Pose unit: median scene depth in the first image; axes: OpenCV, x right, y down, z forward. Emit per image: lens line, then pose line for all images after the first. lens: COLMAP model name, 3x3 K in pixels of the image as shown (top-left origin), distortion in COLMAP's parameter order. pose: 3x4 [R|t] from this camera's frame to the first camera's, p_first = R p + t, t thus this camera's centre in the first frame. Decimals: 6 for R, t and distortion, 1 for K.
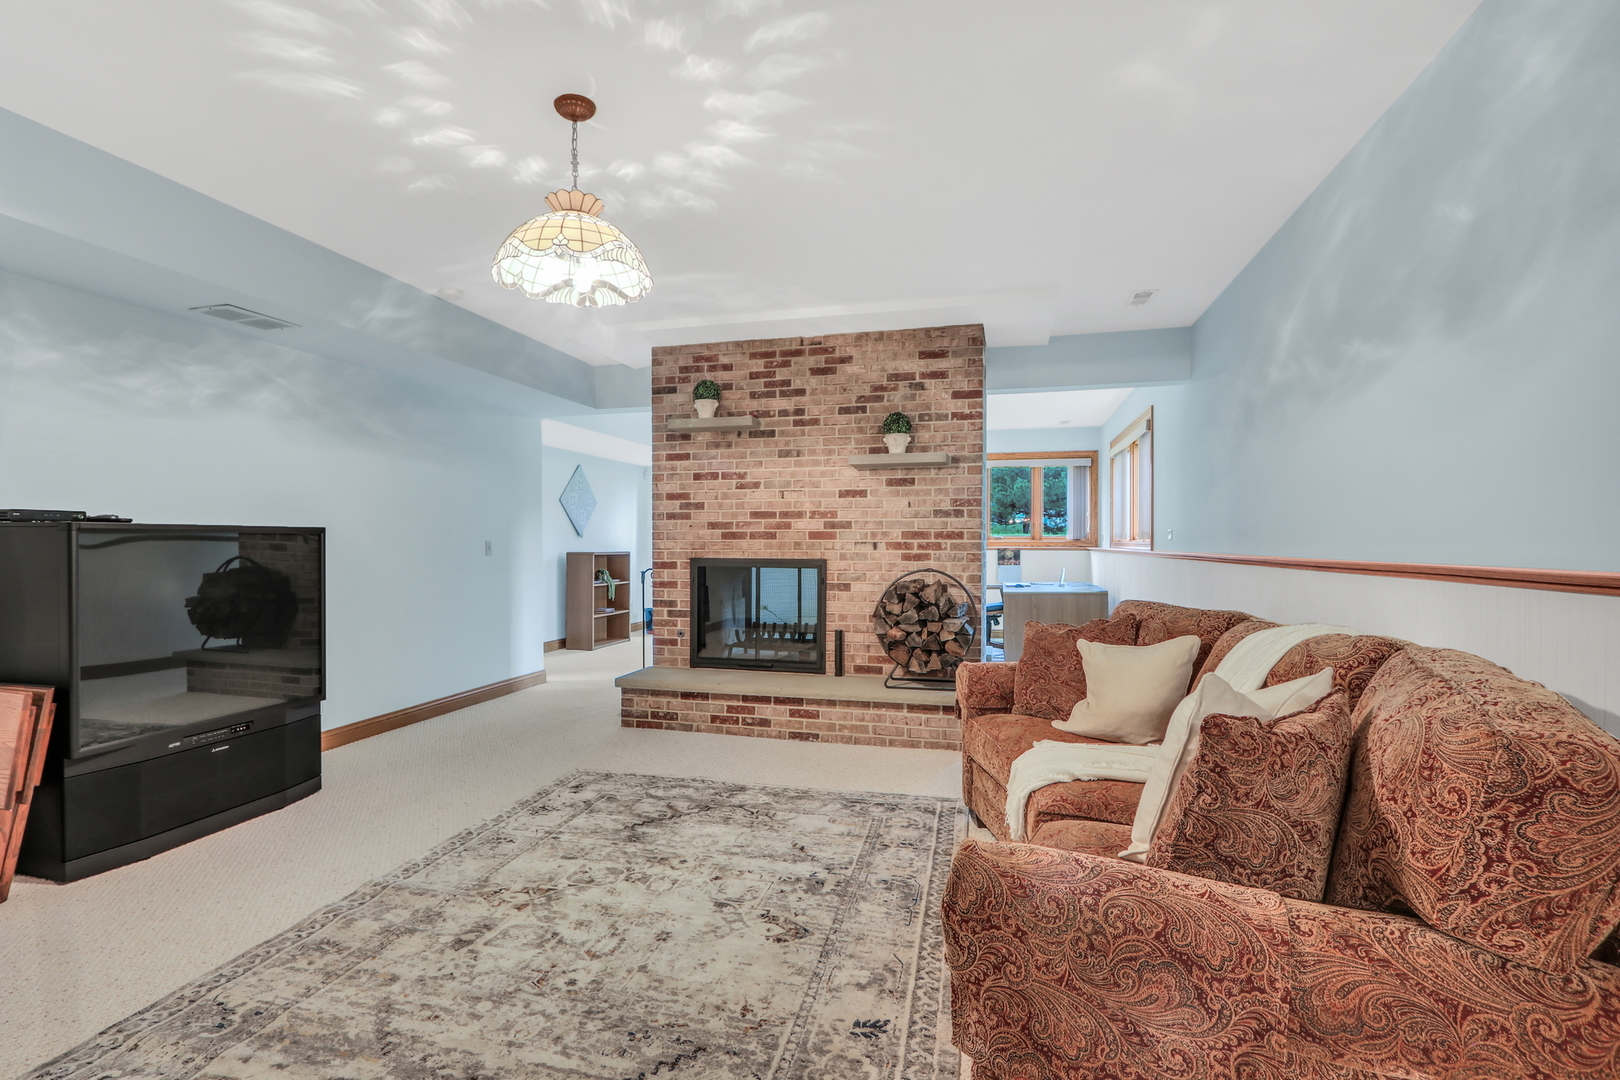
lens RADIAL K [[984.2, 0, 829.1], [0, 984.2, 562.2], [0, 0, 1]] dist [0.001856, 0.001673]
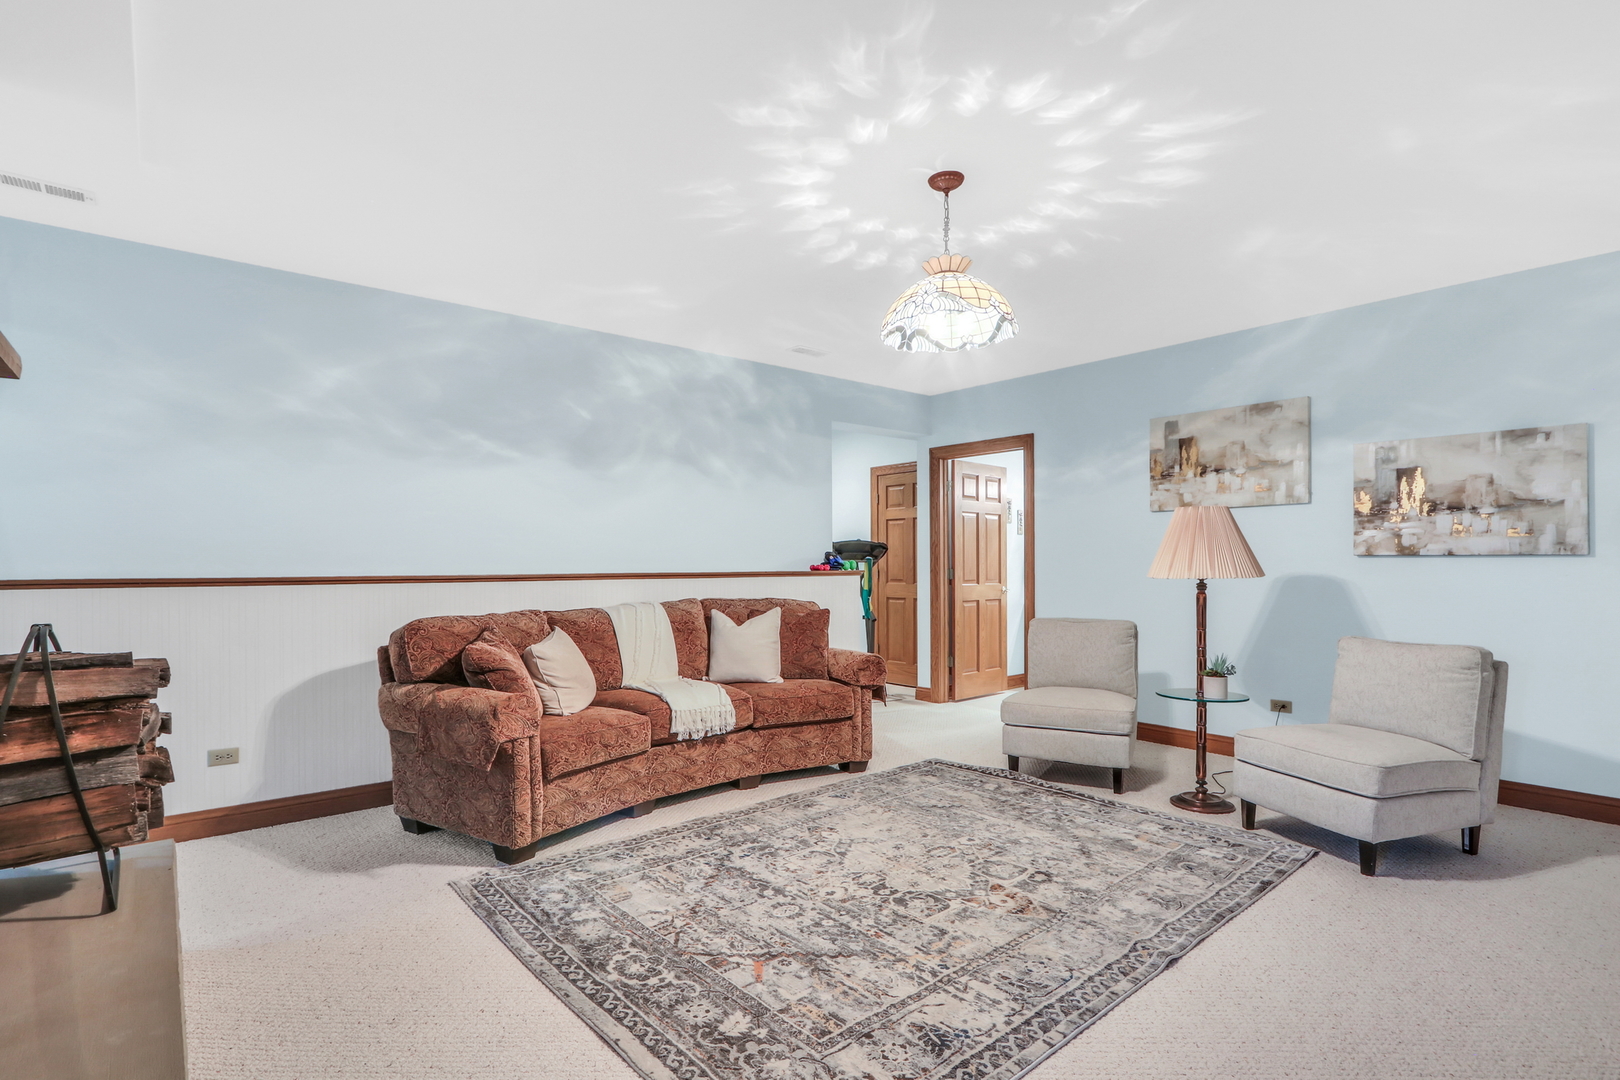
lens RADIAL K [[769.4, 0, 810.7], [0, 769.4, 557.2], [0, 0, 1]] dist [-0.001895, -0.000367]
pose [[-0.840105, 0.003940, 0.542409, -0.590808], [0.011146, 0.999888, 0.010000, -0.034766], [-0.542309, 0.014447, -0.840055, 1.787478]]
